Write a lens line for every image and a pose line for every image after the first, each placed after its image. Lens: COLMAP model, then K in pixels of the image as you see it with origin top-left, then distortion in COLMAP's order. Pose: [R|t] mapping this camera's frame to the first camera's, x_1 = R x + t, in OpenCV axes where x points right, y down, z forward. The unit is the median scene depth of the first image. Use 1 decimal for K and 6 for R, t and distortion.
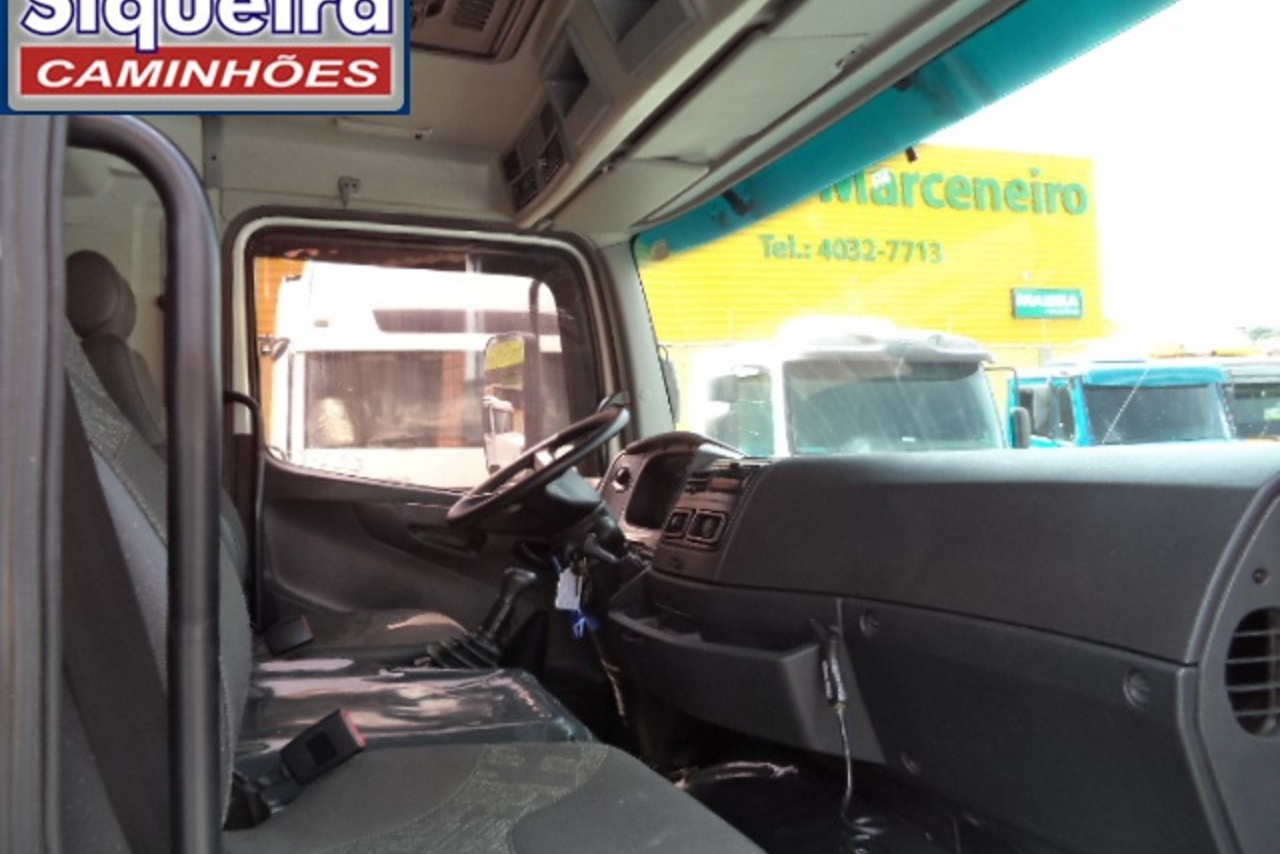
lens RADIAL K [[1017.1, 0, 640.7], [0, 1017.1, 449.0], [0, 0, 1]] dist [-0.023593, -0.007811]
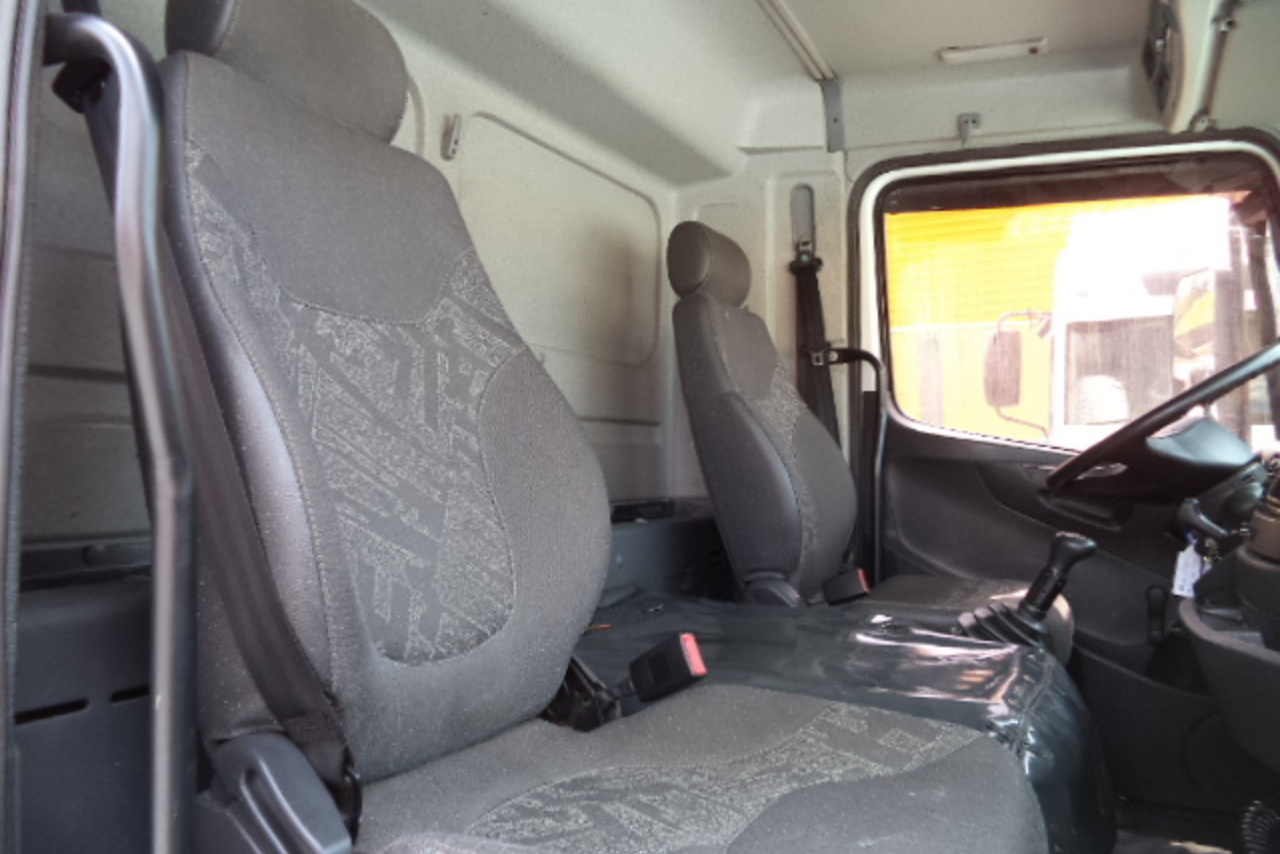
lens RADIAL K [[1017.1, 0, 640.7], [0, 1017.1, 449.0], [0, 0, 1]] dist [-0.023593, -0.007811]
pose [[0.715926, 0.016010, -0.697992, 0.151732], [-0.007182, 0.999853, 0.015567, 0.028680], [0.698139, -0.006132, 0.715936, 0.120157]]
